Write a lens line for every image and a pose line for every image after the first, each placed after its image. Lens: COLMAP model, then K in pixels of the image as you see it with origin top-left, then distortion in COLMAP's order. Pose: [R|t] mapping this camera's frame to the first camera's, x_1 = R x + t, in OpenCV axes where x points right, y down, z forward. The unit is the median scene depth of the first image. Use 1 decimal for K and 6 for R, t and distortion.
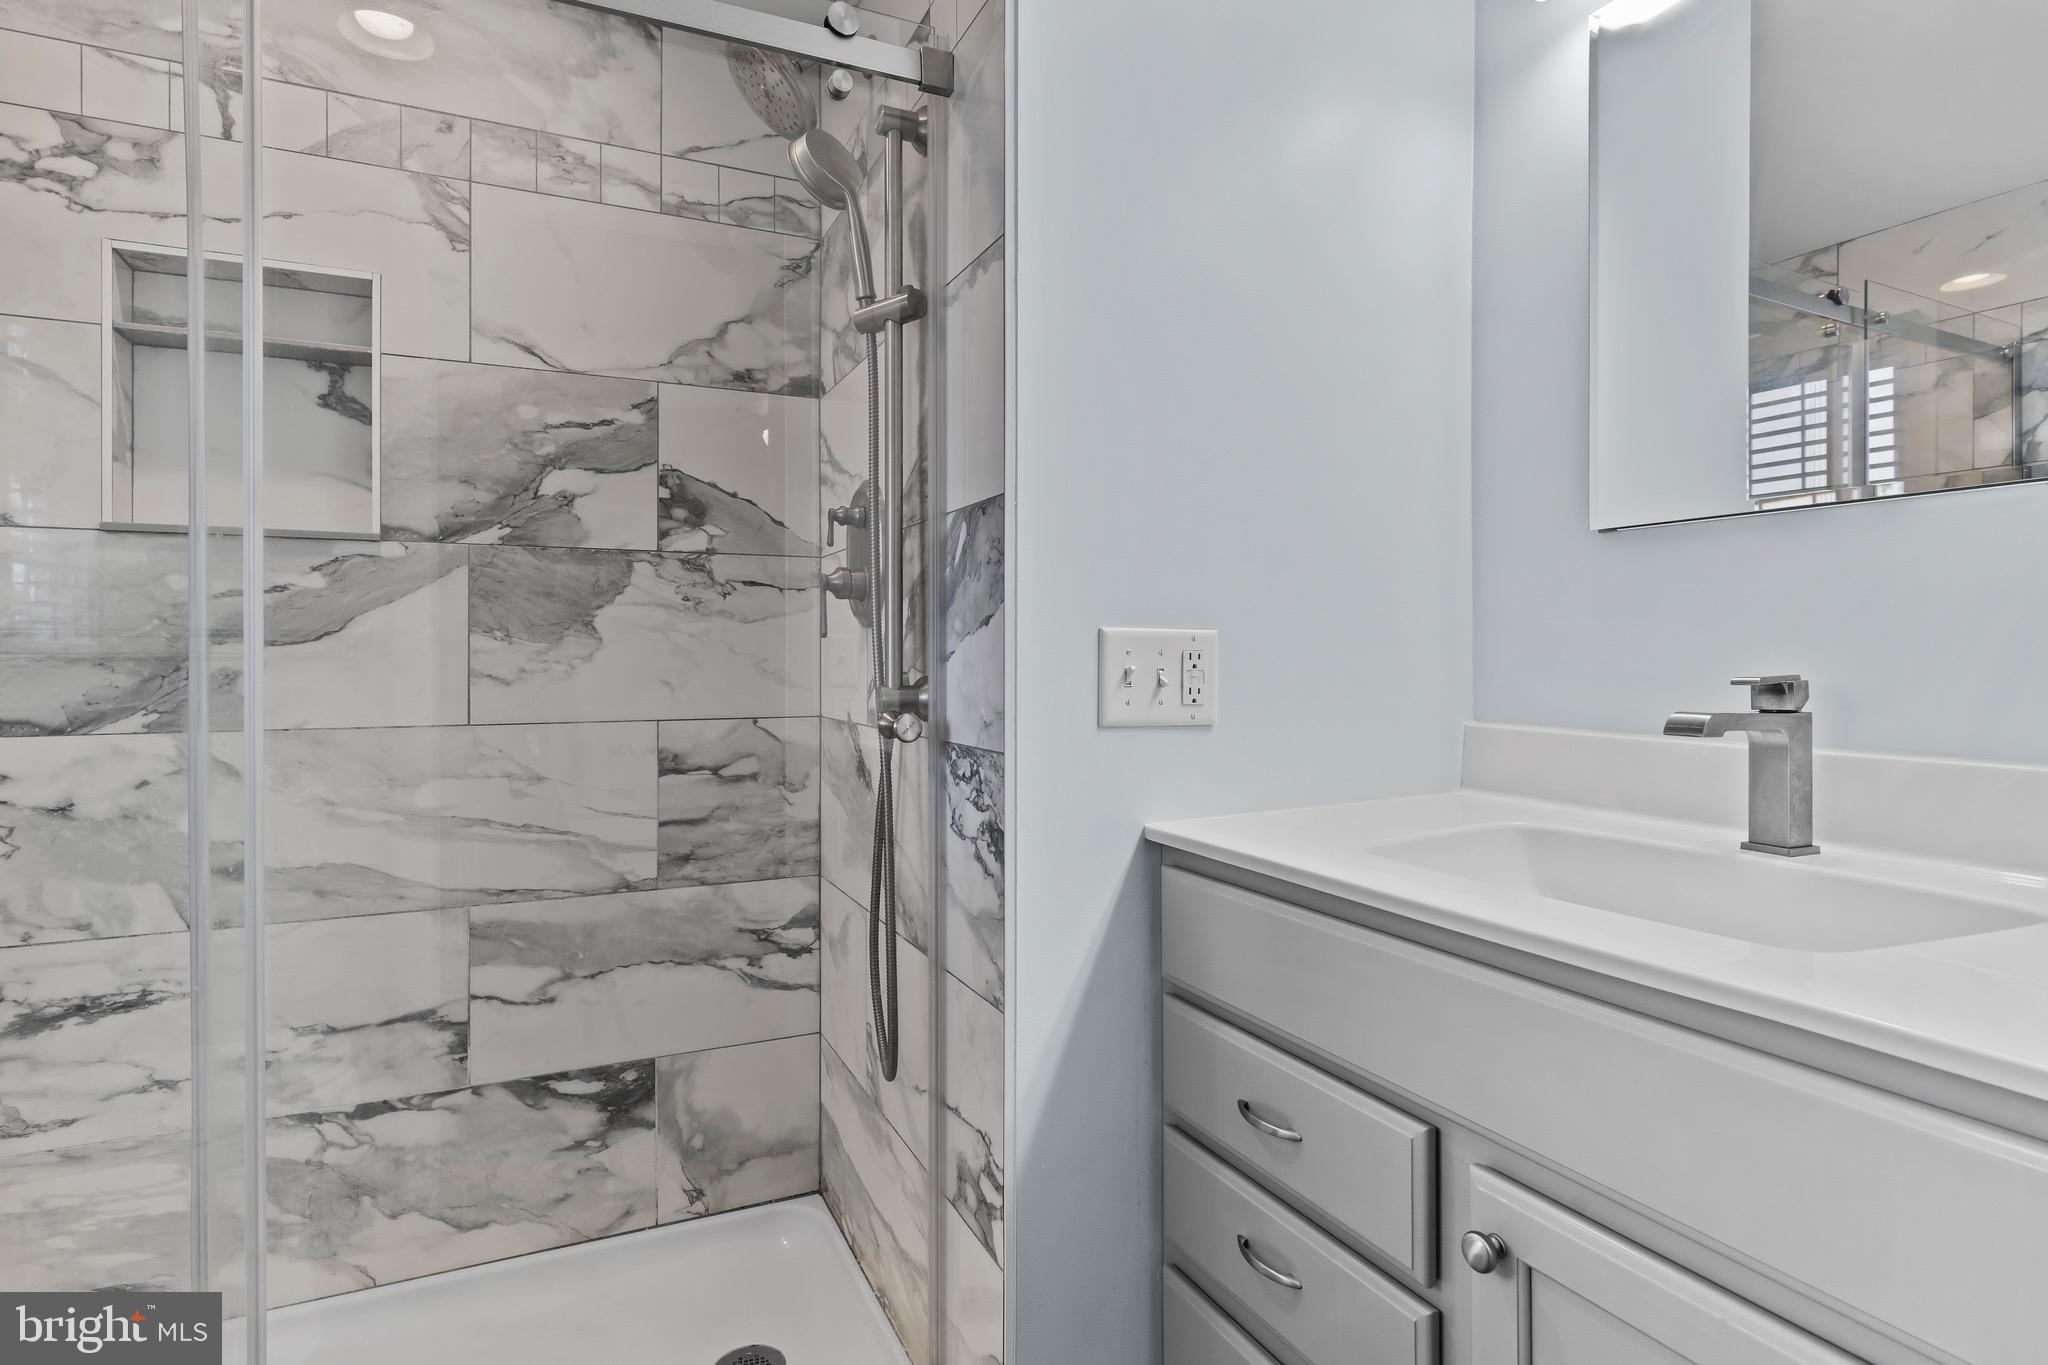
lens RADIAL K [[1056.7, 0, 1020.7], [0, 1056.7, 669.7], [0, 0, 1]] dist [-0.006677, 0.003495]
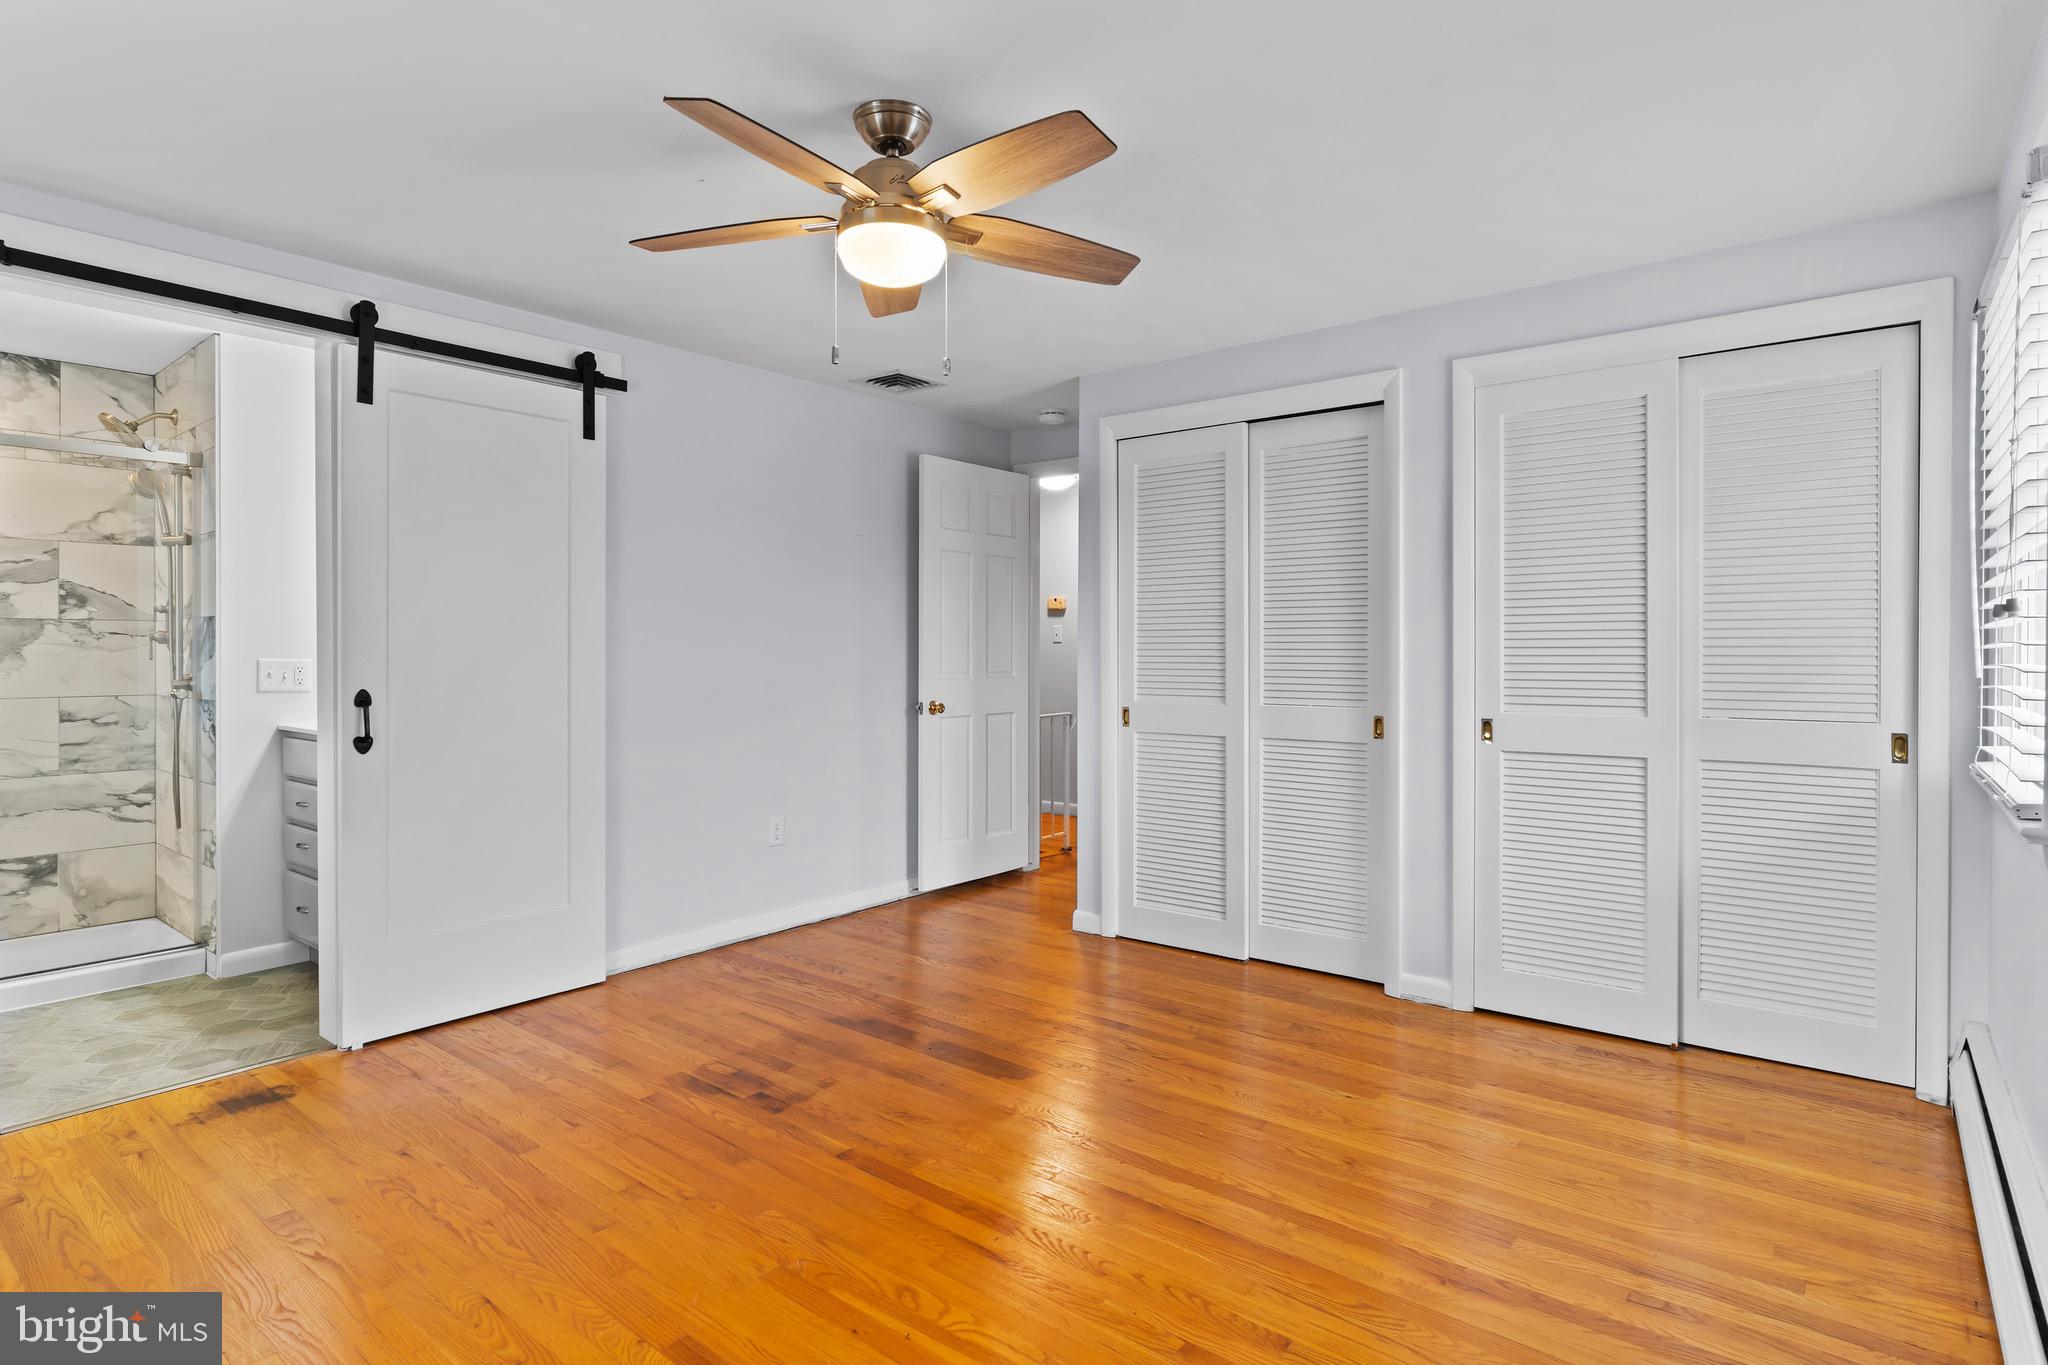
lens RADIAL K [[1056.7, 0, 1022.6], [0, 1056.7, 656.8], [0, 0, 1]] dist [-0.006677, 0.003495]
pose [[0.900547, -0.003836, 0.434742, 0.497332], [0.005982, 0.999976, -0.003570, -0.015315], [-0.434718, 0.005816, 0.900548, -1.805712]]
